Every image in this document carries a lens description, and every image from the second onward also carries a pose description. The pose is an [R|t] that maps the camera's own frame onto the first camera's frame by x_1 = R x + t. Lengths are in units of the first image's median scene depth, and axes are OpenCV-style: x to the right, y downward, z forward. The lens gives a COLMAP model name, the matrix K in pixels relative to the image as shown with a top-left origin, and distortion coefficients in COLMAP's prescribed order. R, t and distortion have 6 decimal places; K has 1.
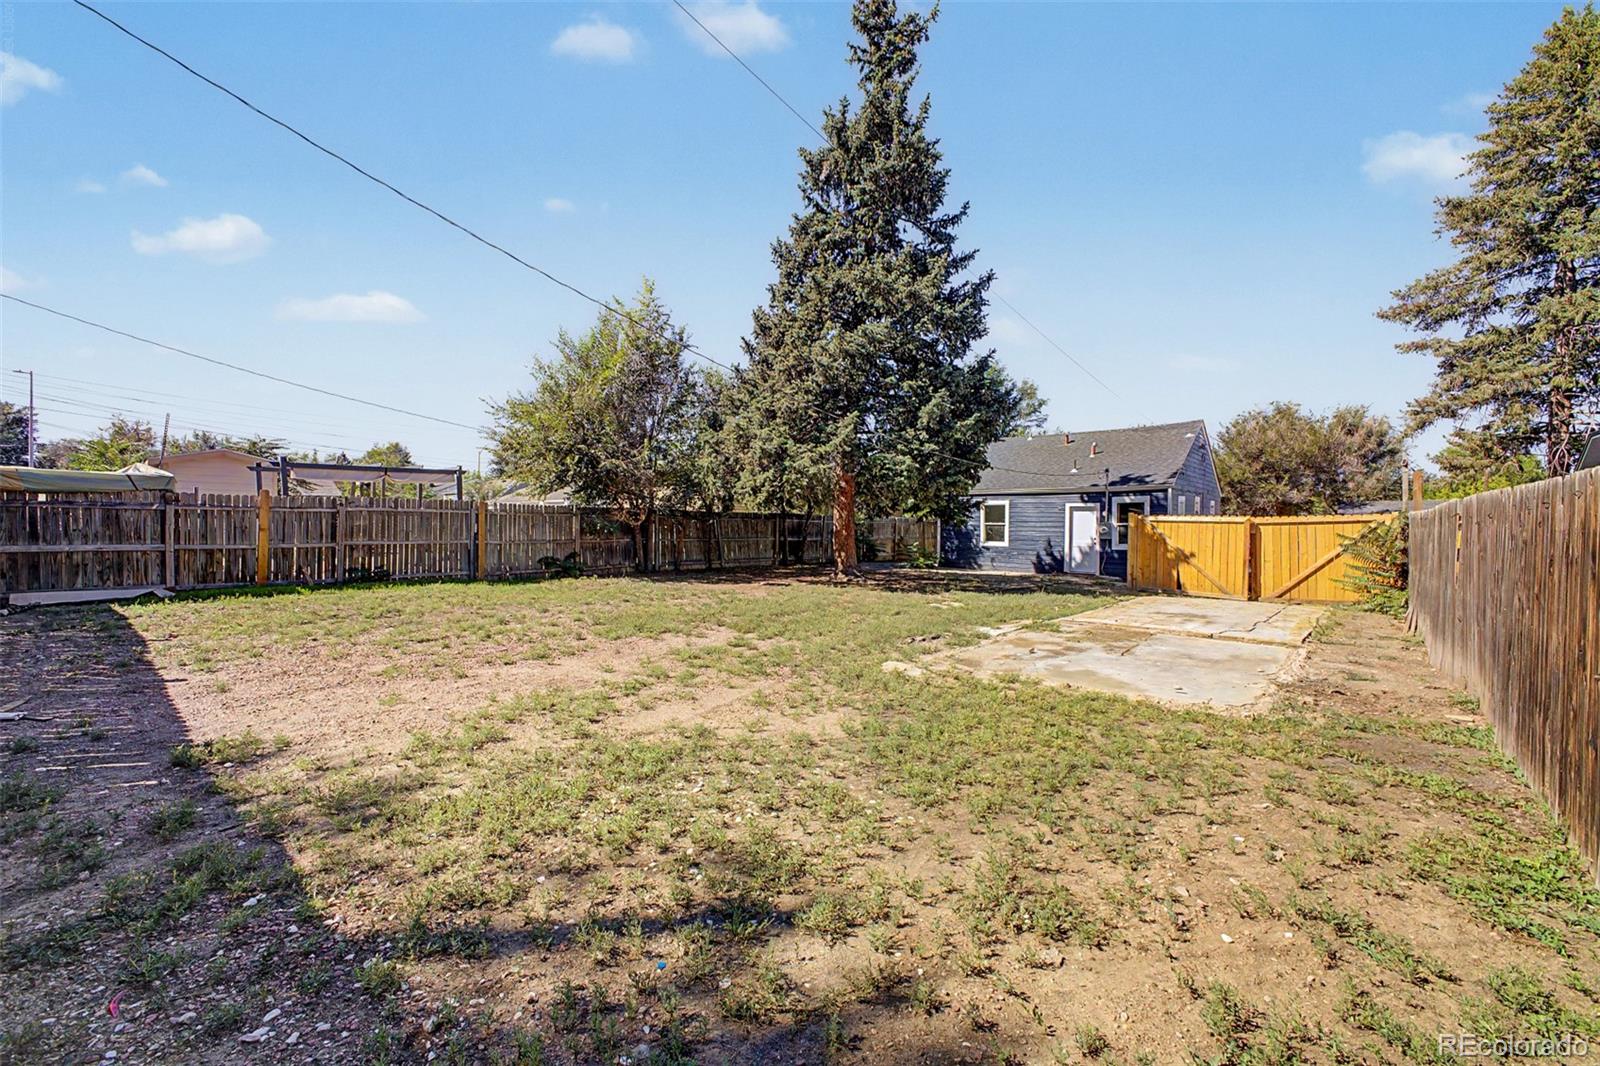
lens RADIAL K [[638.3, 0, 797.3], [0, 638.3, 531.5], [0, 0, 1]] dist [0.010844, -0.001818]
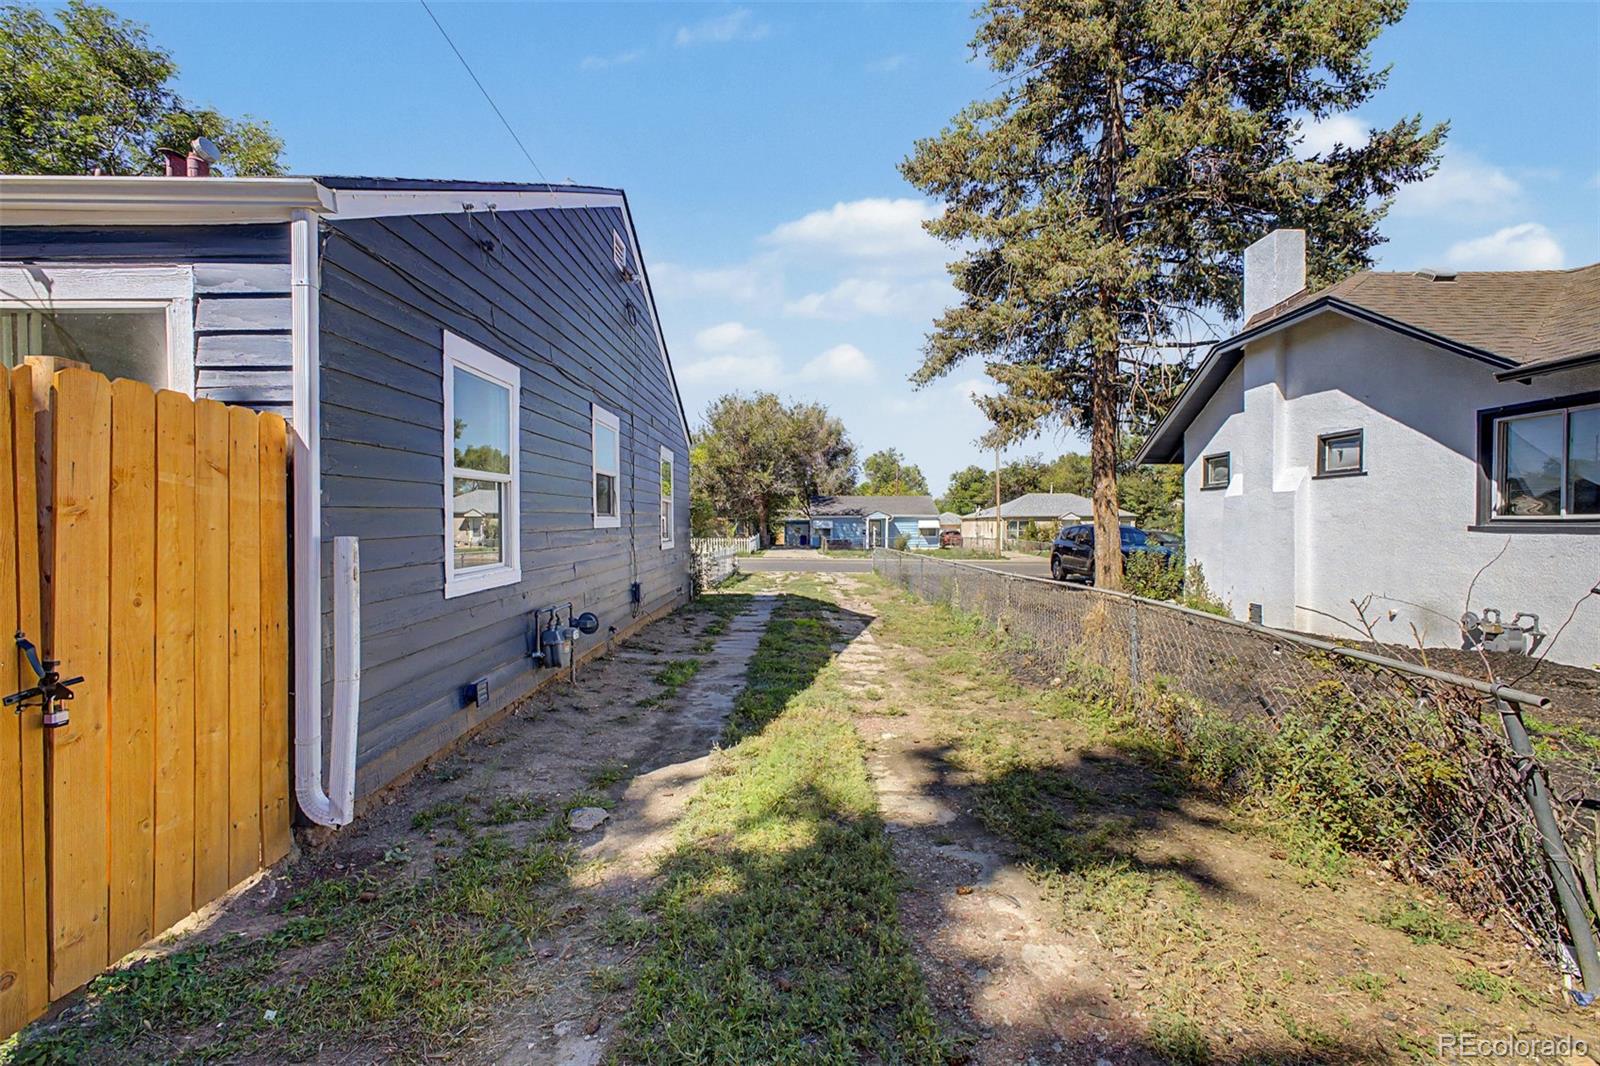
lens RADIAL K [[638.3, 0, 799.7], [0, 638.3, 527.3], [0, 0, 1]] dist [0.010844, -0.001818]
pose [[0.758566, -0.007722, 0.651550, 0.203905], [0.011628, 0.999931, -0.001687, 0.003832], [-0.651492, 0.008856, 0.758604, 0.289128]]
